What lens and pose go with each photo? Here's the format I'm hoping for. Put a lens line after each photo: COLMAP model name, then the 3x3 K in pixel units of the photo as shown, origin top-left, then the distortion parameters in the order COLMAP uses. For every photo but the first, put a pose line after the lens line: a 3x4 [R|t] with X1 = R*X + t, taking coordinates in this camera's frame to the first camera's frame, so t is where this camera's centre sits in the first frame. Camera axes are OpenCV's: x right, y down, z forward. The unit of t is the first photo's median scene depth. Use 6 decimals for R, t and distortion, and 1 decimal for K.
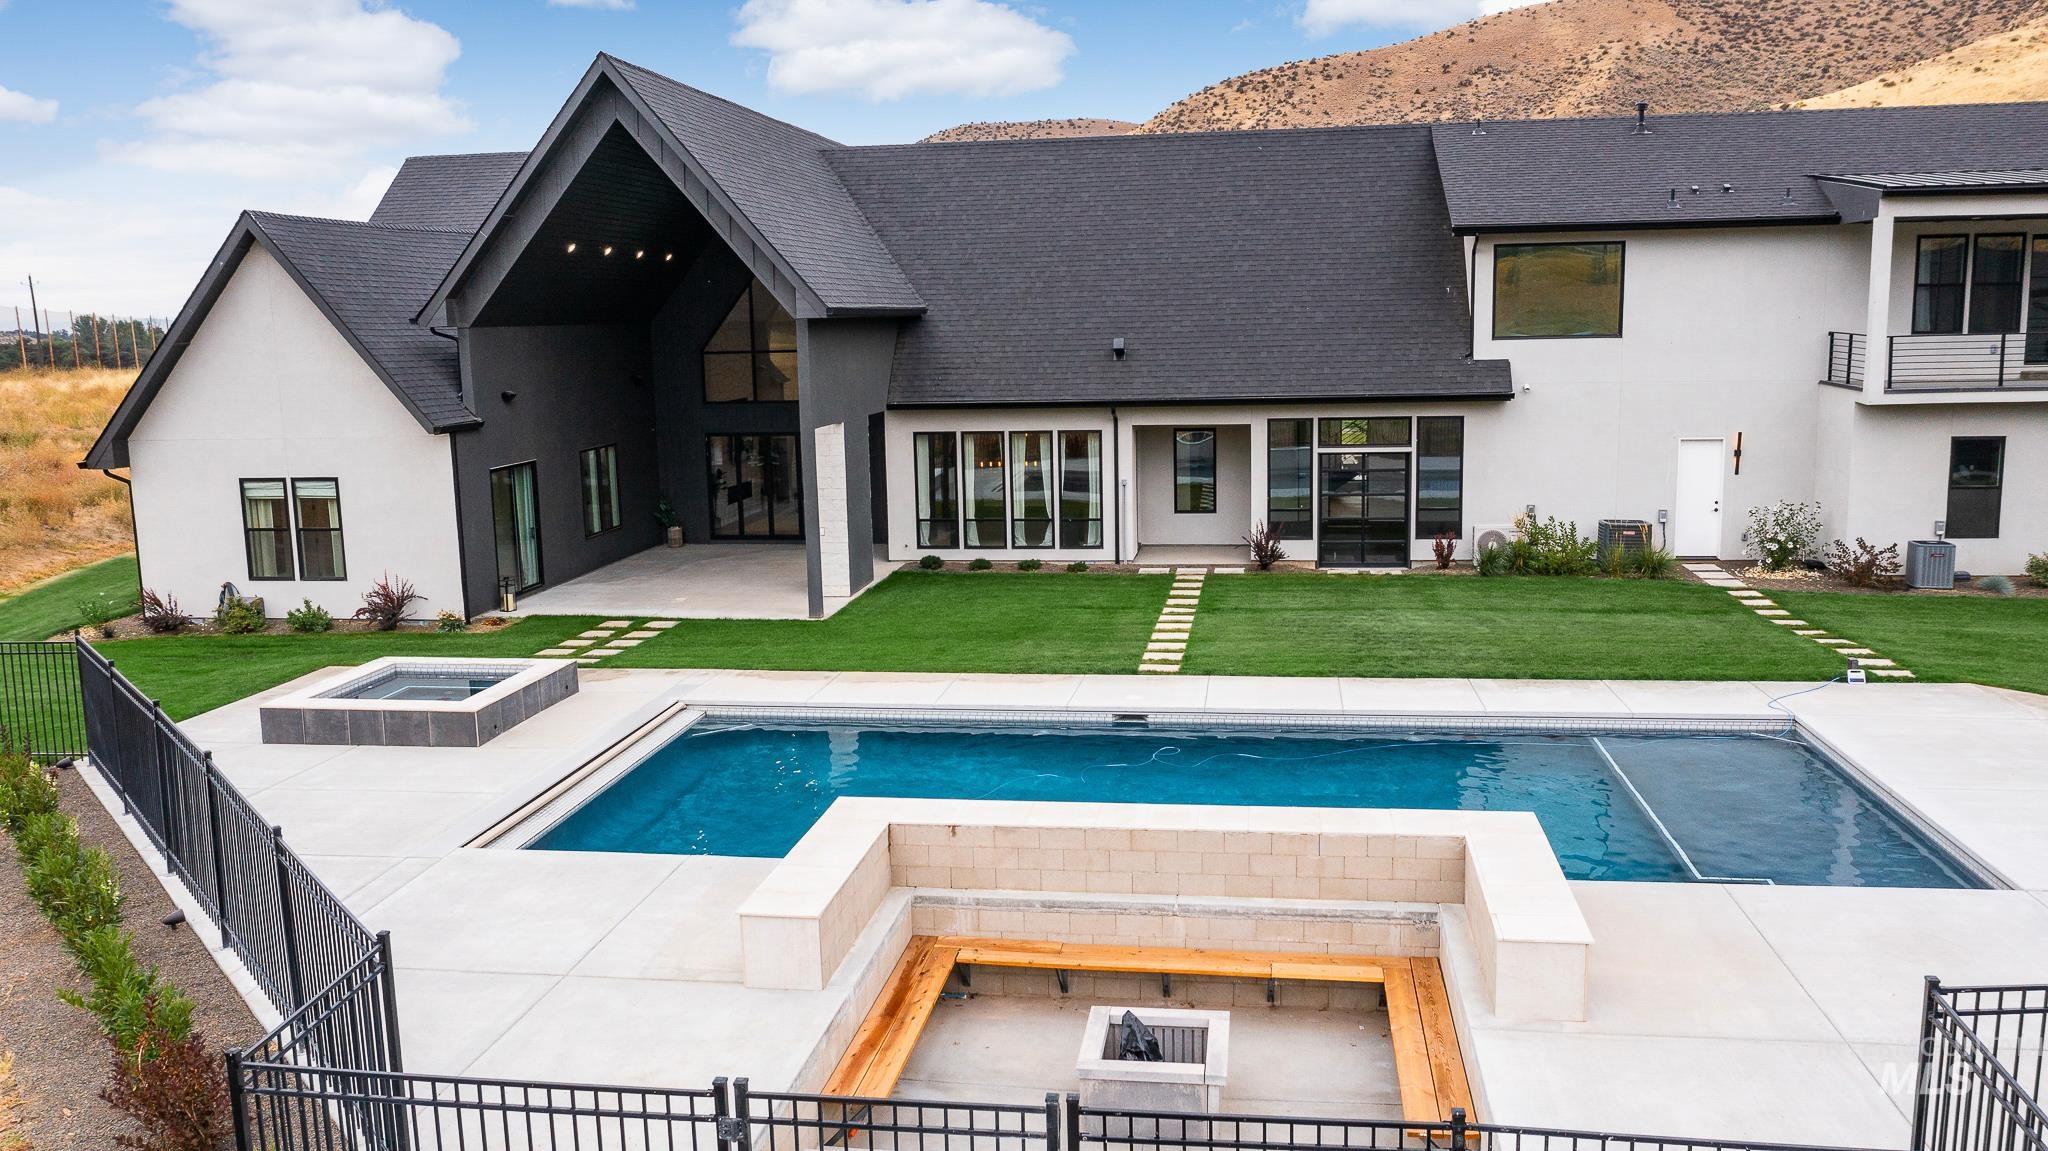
lens RADIAL K [[1545.0, 0, 1023.1], [0, 1545.0, 574.7], [0, 0, 1]] dist [0.003217, -0.018779]
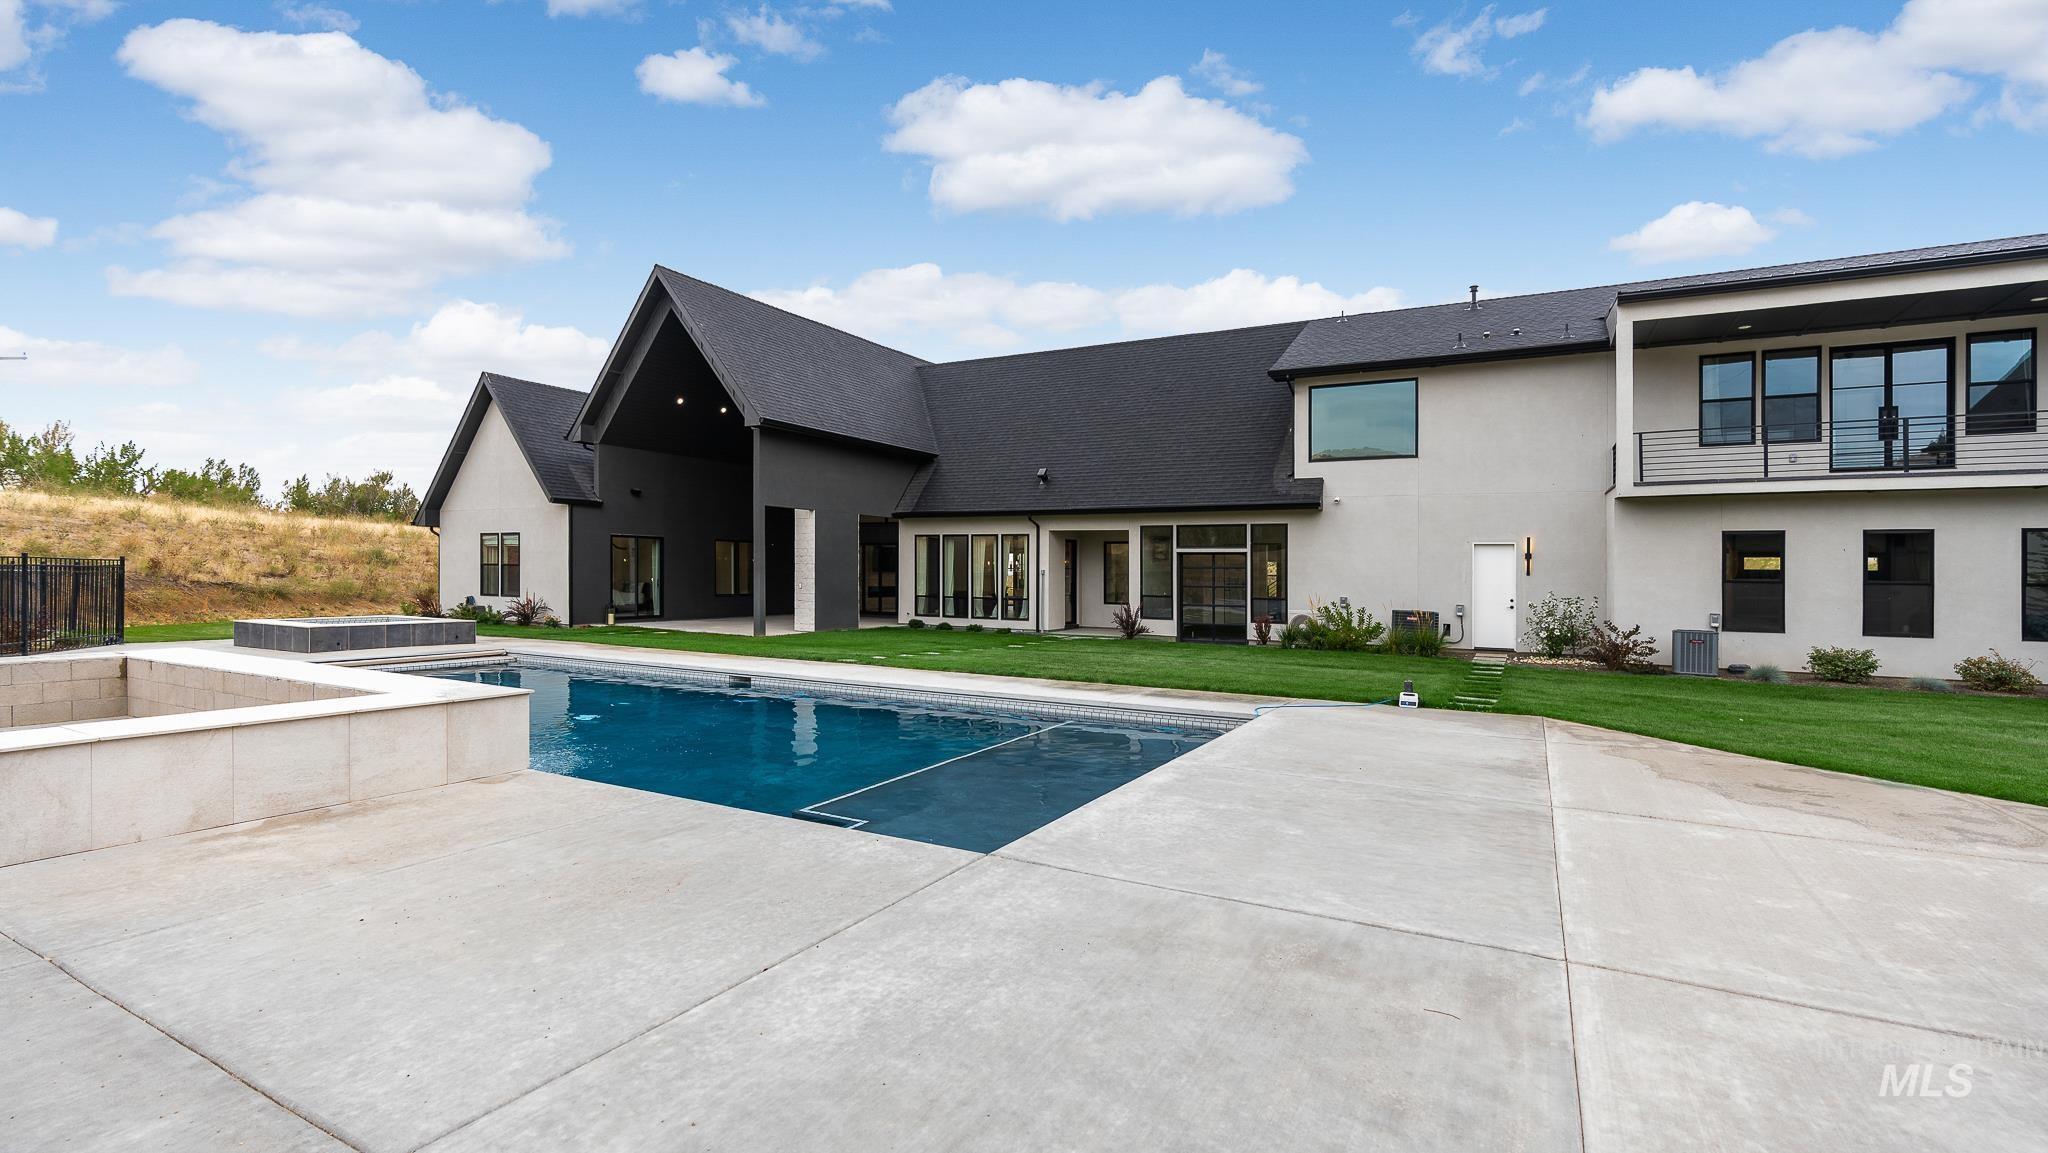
lens RADIAL K [[907.0, 0, 1020.3], [0, 907.0, 569.2], [0, 0, 1]] dist [0.002413, 0.000645]
pose [[0.937957, 0.034555, -0.345026, 0.337478], [-0.090743, 0.984807, -0.148057, 0.060726], [0.334668, 0.170180, 0.926842, 0.260289]]
